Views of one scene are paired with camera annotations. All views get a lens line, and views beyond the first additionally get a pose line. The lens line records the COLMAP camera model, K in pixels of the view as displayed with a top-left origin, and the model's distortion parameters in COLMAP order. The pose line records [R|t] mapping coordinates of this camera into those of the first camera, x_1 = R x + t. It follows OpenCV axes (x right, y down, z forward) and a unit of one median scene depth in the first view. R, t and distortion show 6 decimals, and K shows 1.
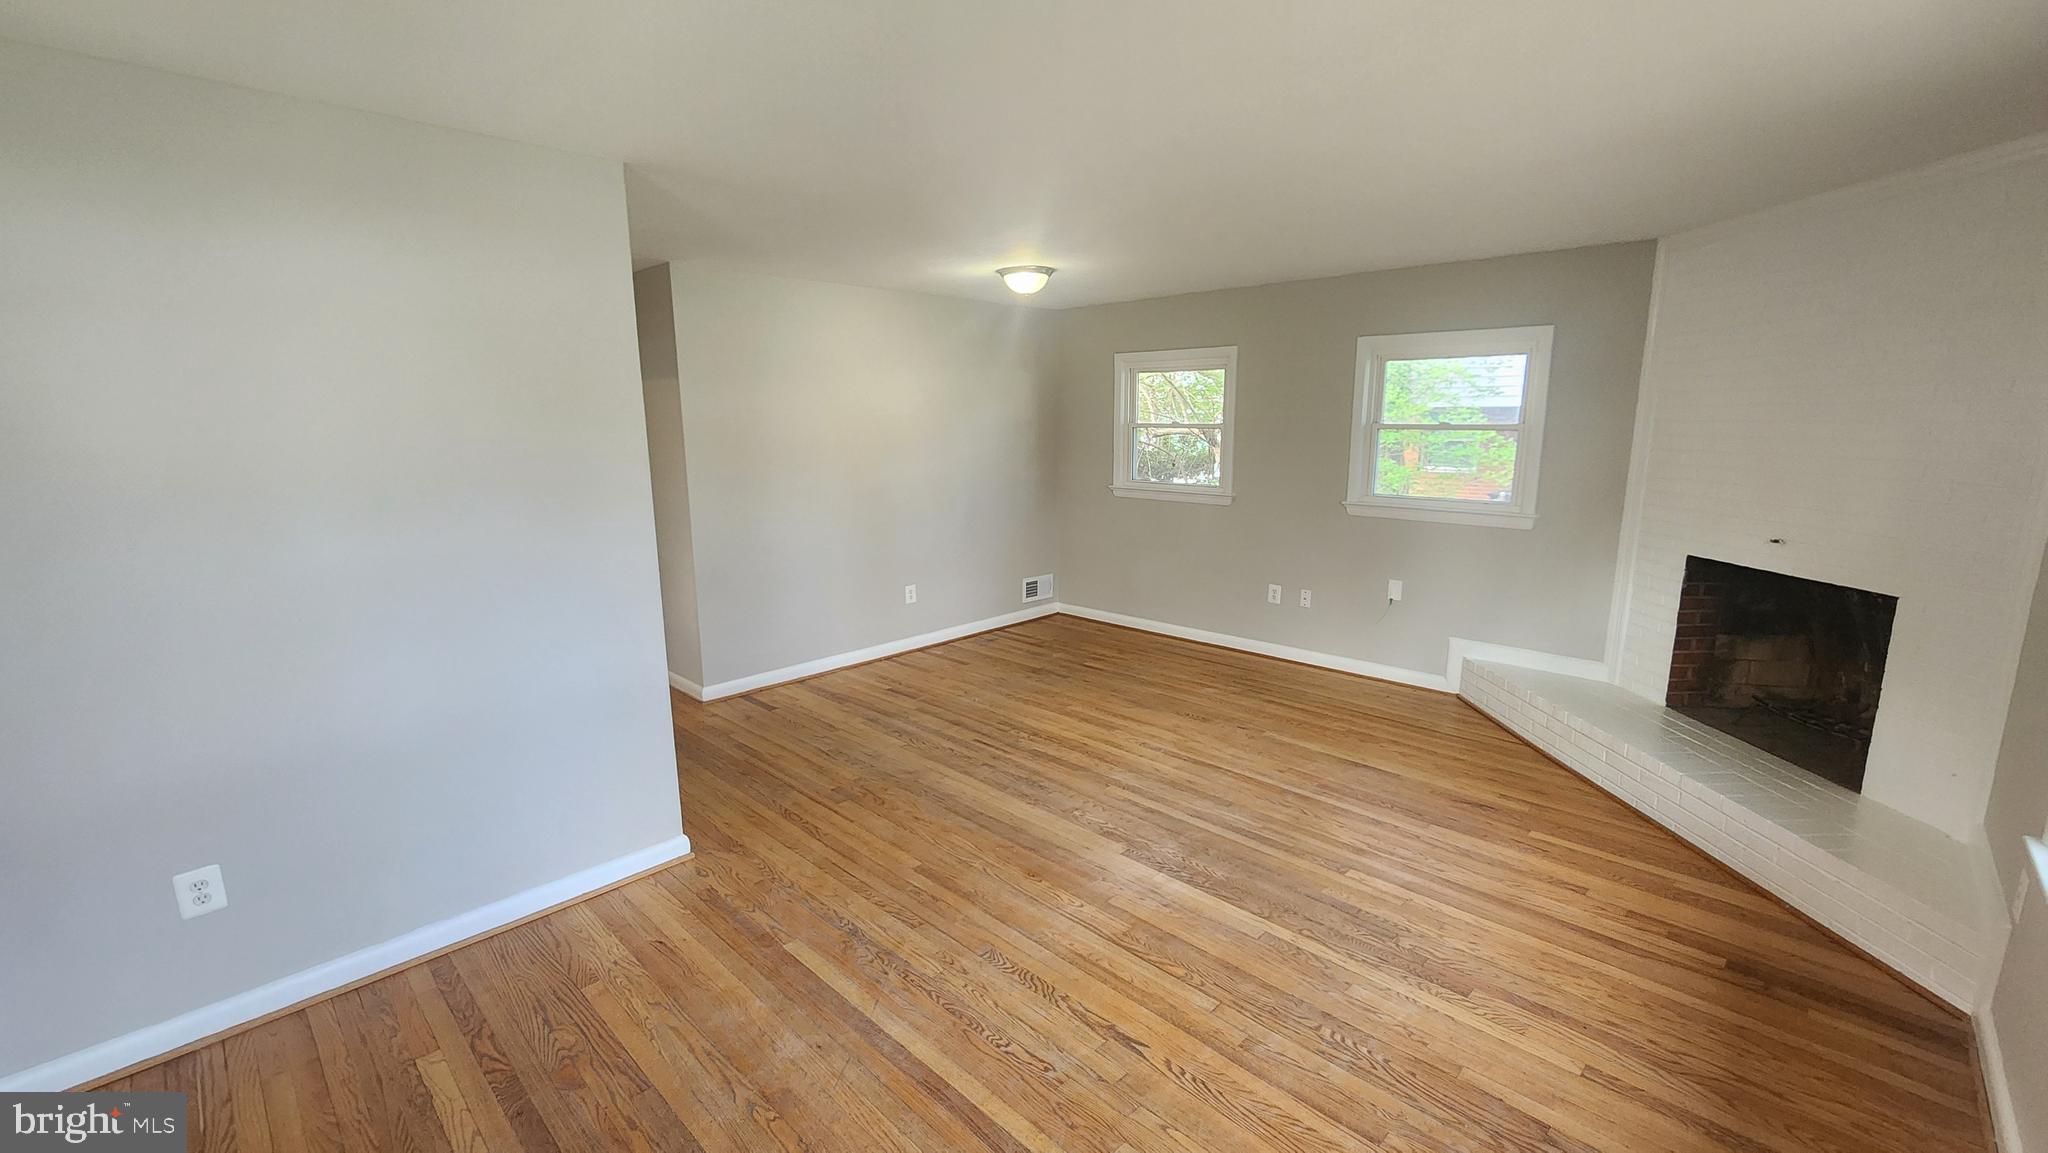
lens RADIAL K [[840.2, 0, 1015.1], [0, 840.2, 568.7], [0, 0, 1]] dist [-0.000204, -0.000455]
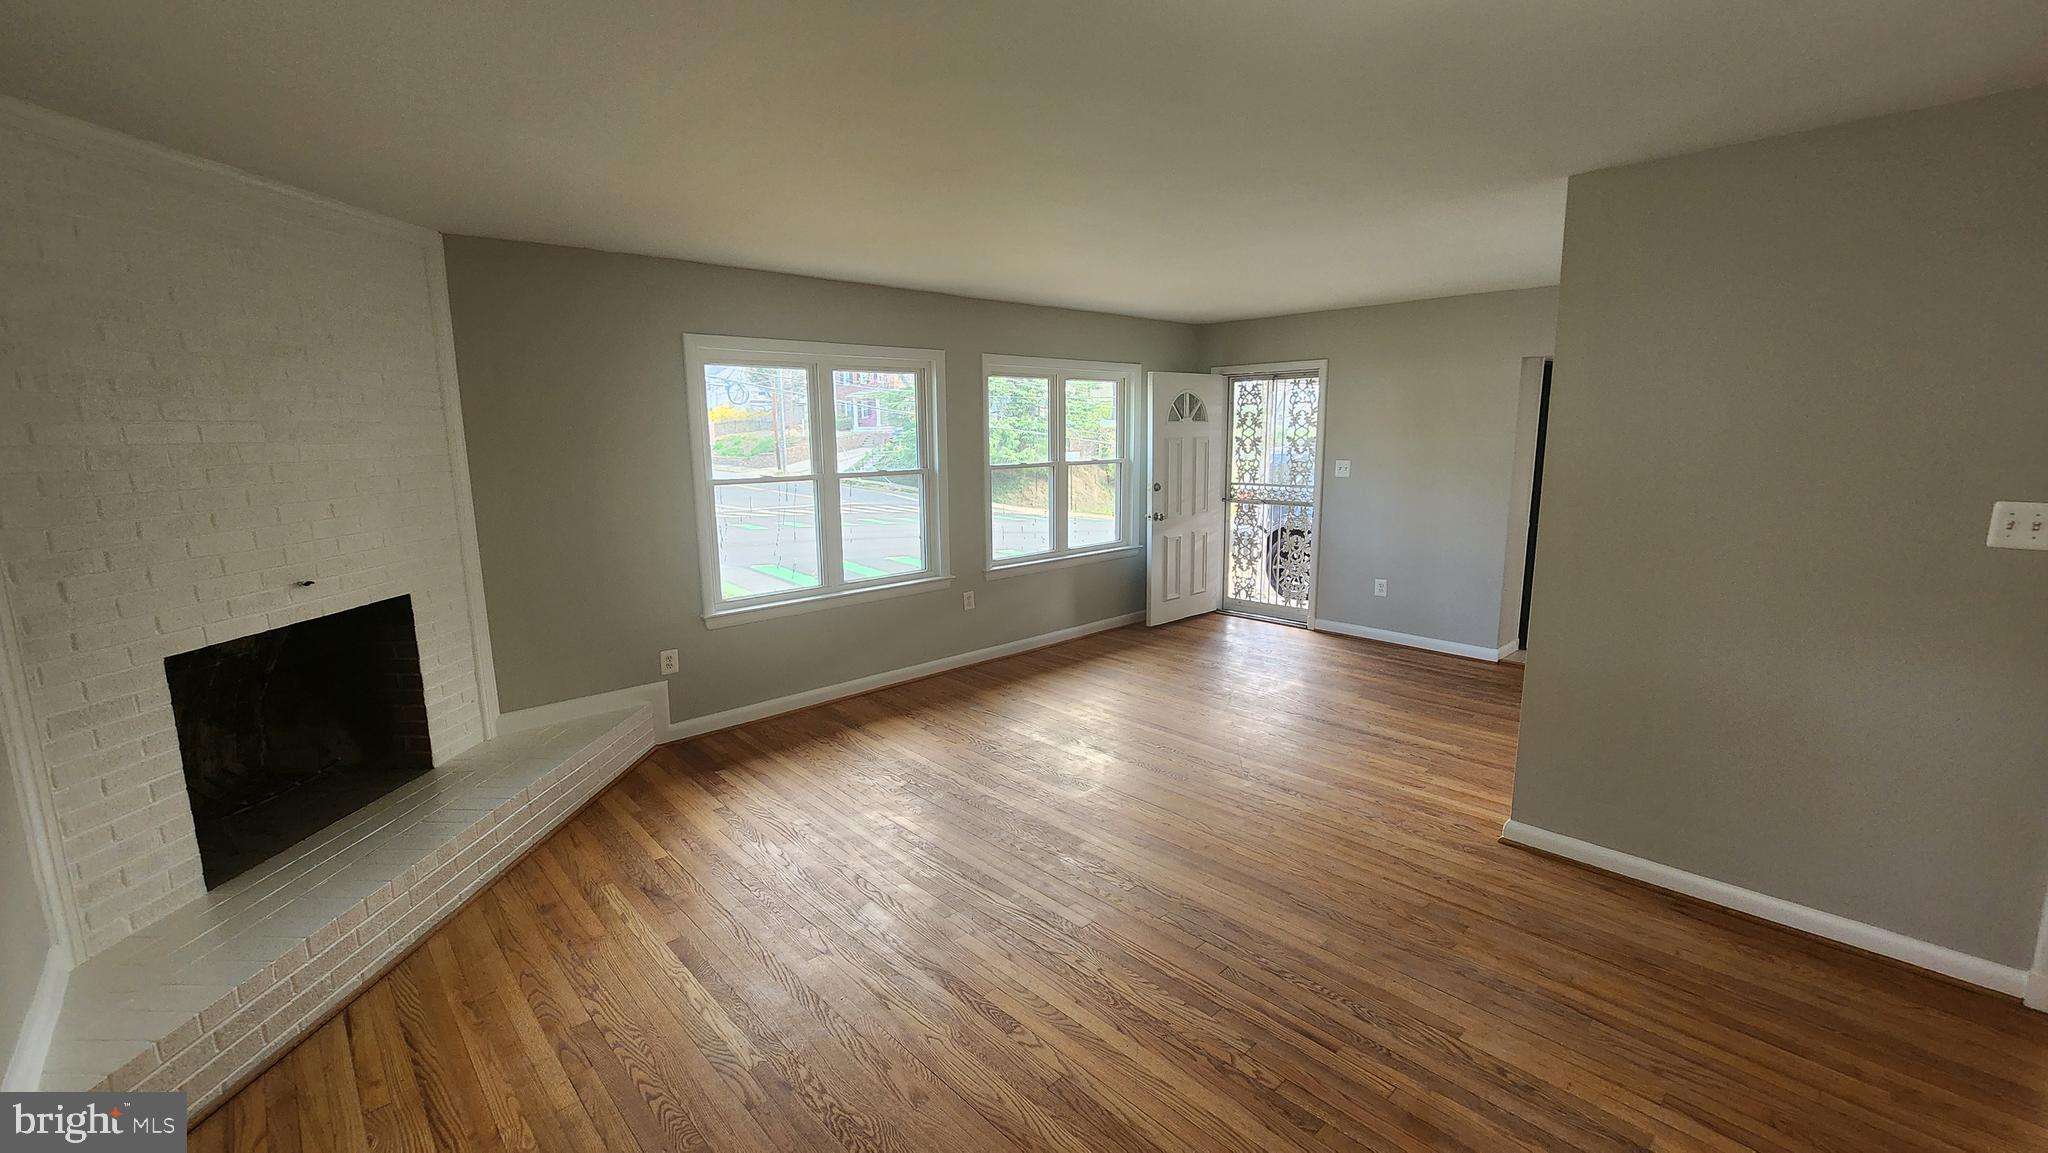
lens RADIAL K [[840.2, 0, 1025.9], [0, 840.2, 581.8], [0, 0, 1]] dist [-0.000204, -0.000455]
pose [[-0.999364, 0.013177, 0.033134, 0.140329], [0.023988, 0.935957, 0.351295, -0.289481], [-0.026383, 0.351867, -0.935678, 1.628319]]
